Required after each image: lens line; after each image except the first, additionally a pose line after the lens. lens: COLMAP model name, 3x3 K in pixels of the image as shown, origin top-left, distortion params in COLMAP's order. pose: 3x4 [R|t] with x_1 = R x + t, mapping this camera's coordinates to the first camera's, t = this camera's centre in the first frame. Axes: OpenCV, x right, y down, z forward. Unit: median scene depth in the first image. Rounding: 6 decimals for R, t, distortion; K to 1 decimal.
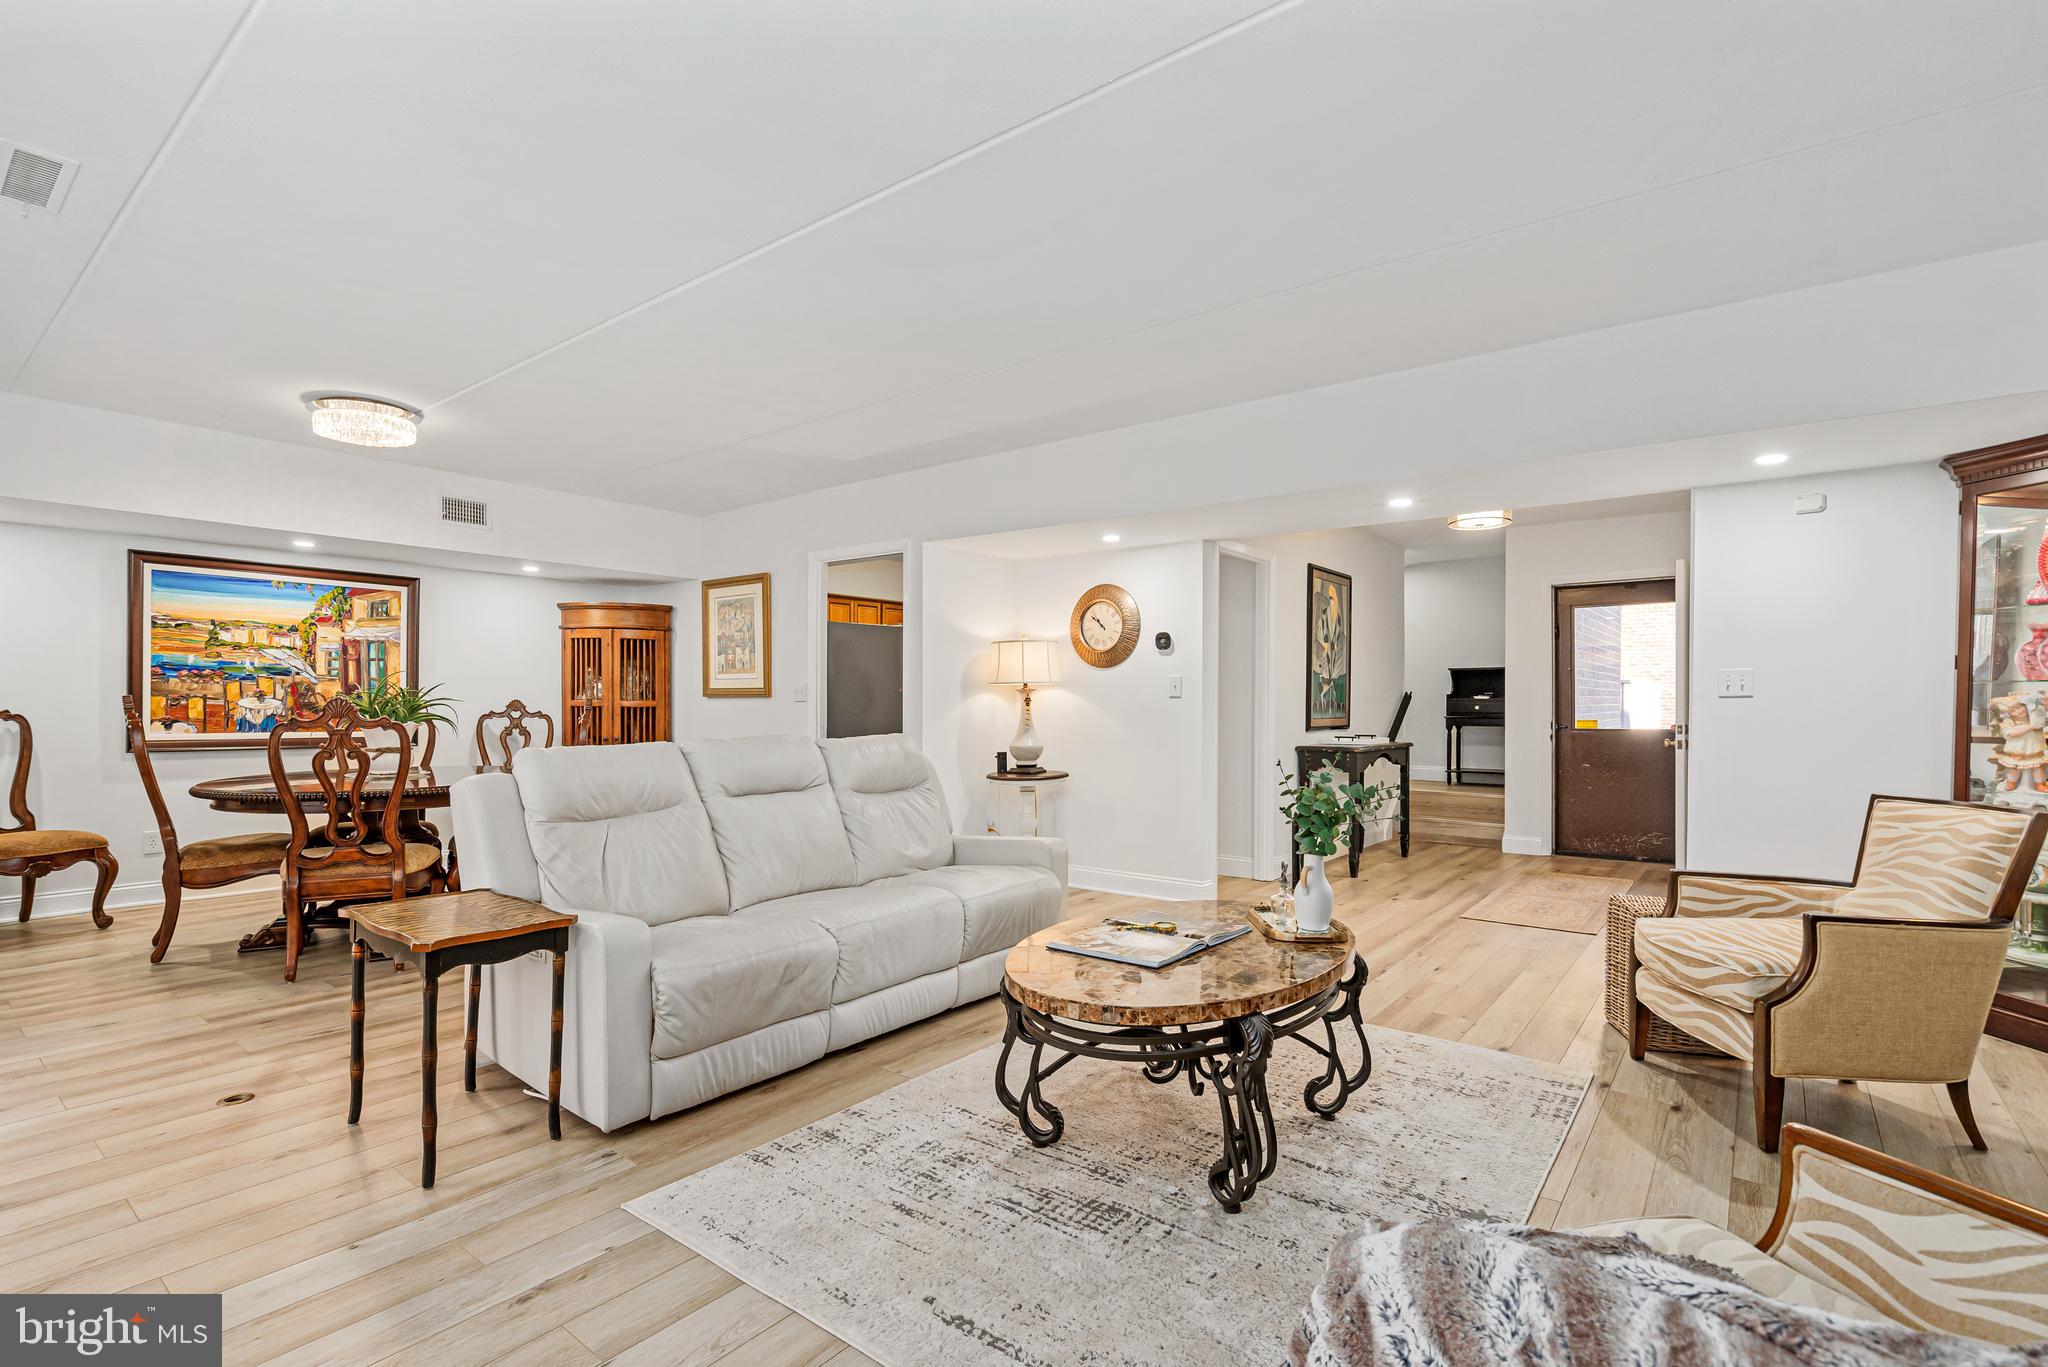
lens RADIAL K [[950.1, 0, 1021.2], [0, 950.1, 711.3], [0, 0, 1]] dist [-0.003039, 0.001447]
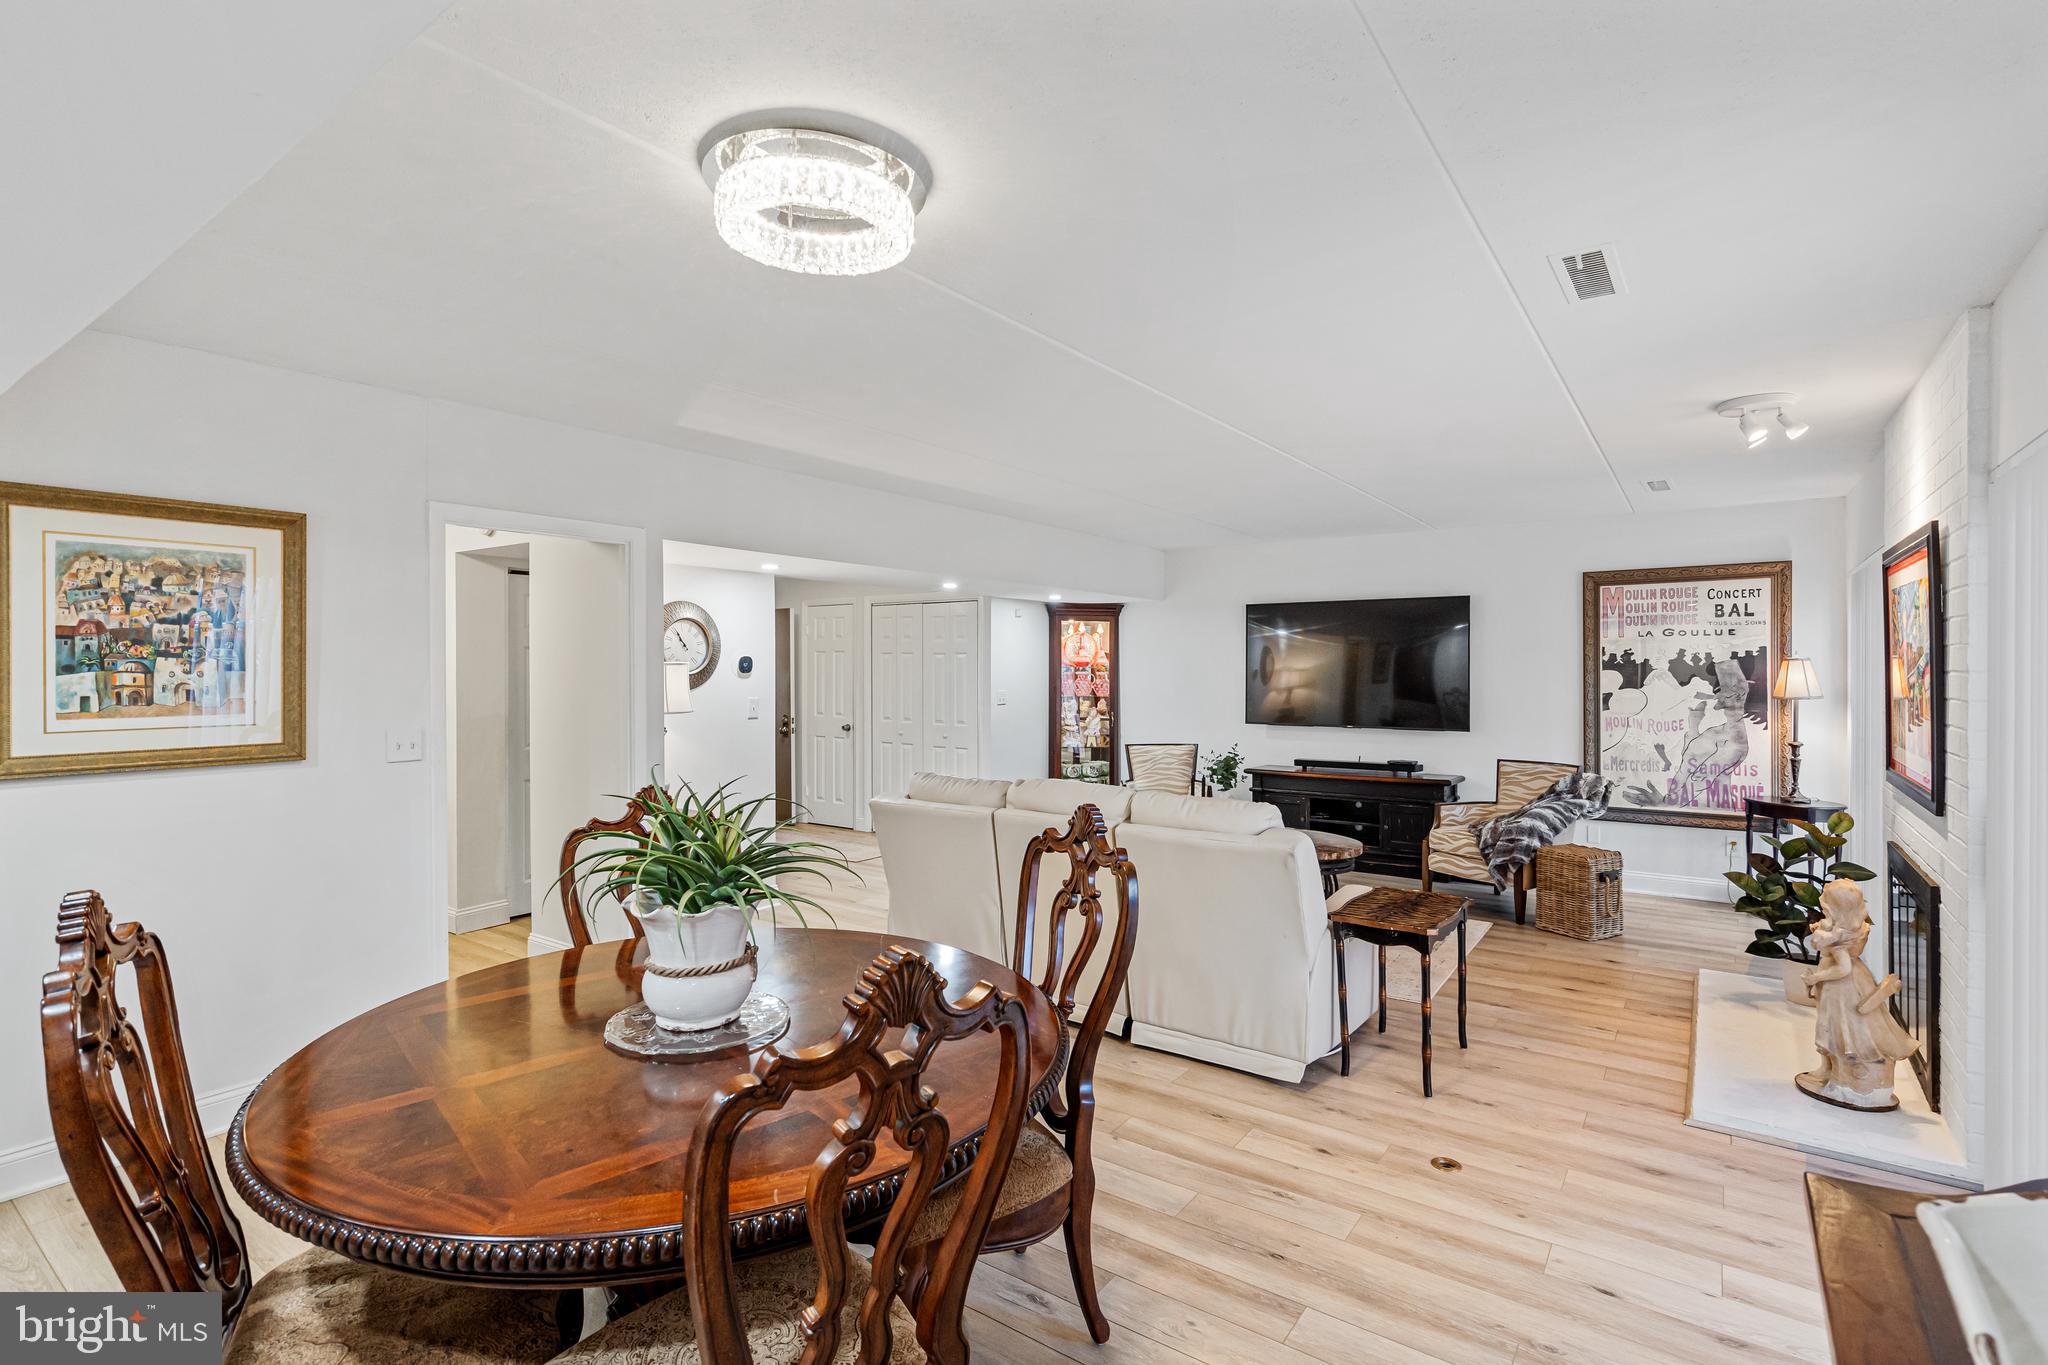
lens RADIAL K [[944.7, 0, 1024.5], [0, 944.7, 671.2], [0, 0, 1]] dist [0.002804, 0.000956]
pose [[-0.032435, -0.005402, 0.999459, -0.881465], [0.011404, 0.999918, 0.005775, -0.068426], [-0.999409, 0.011585, -0.032370, 0.710192]]
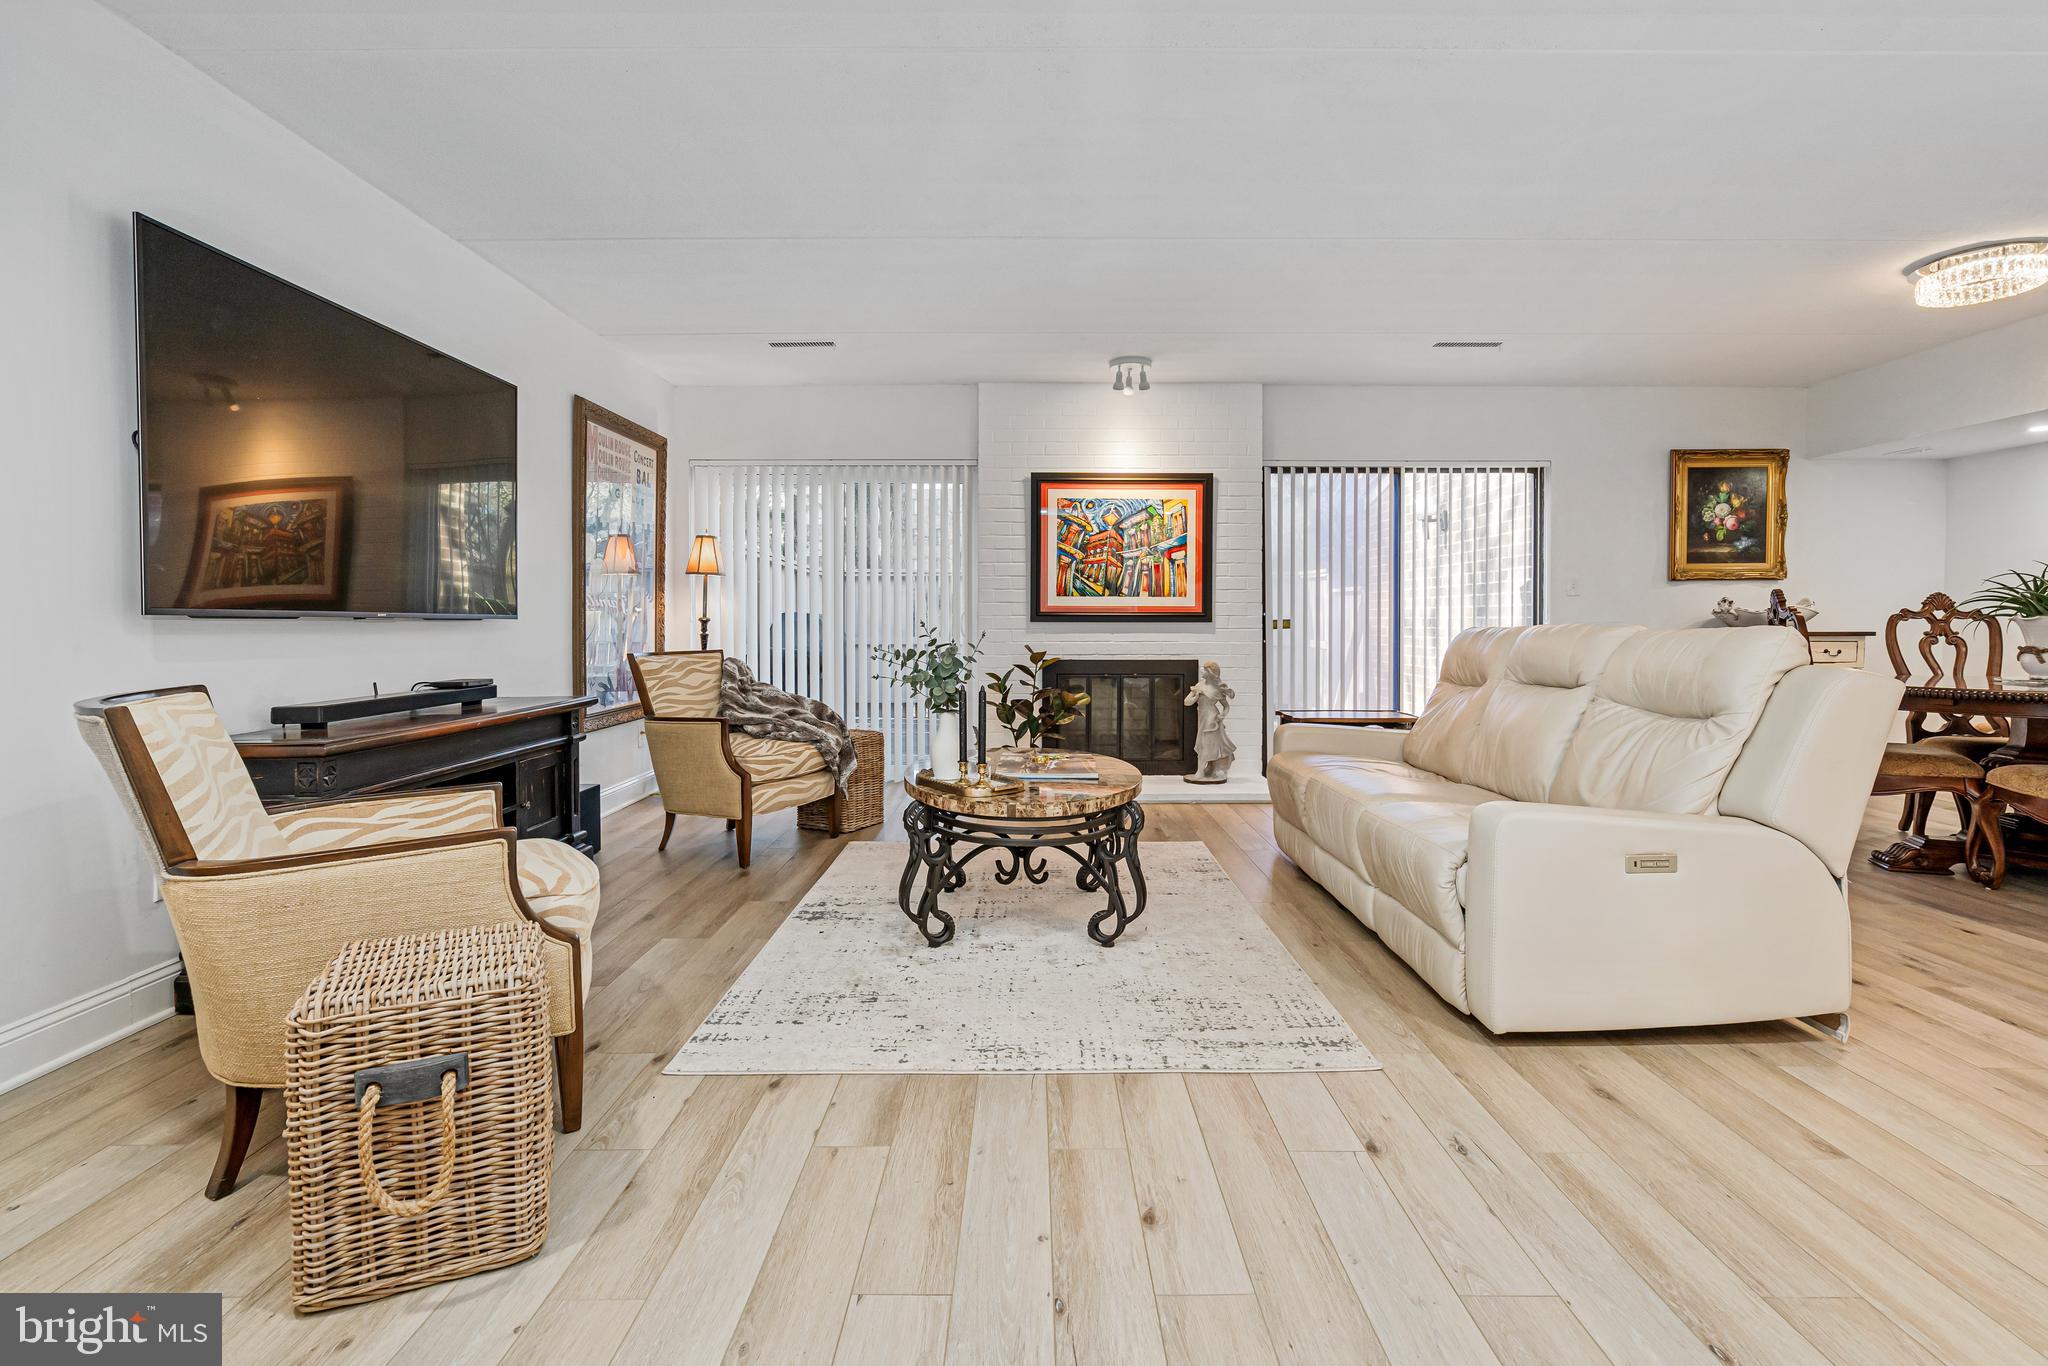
lens RADIAL K [[963.1, 0, 1027.0], [0, 963.1, 633.6], [0, 0, 1]] dist [-0.003878, -0.000064]
pose [[-0.787569, 0.002590, -0.616221, 0.434845], [-0.009132, 0.999832, 0.015874, 0.017136], [0.616159, 0.018129, -0.787413, 0.905650]]
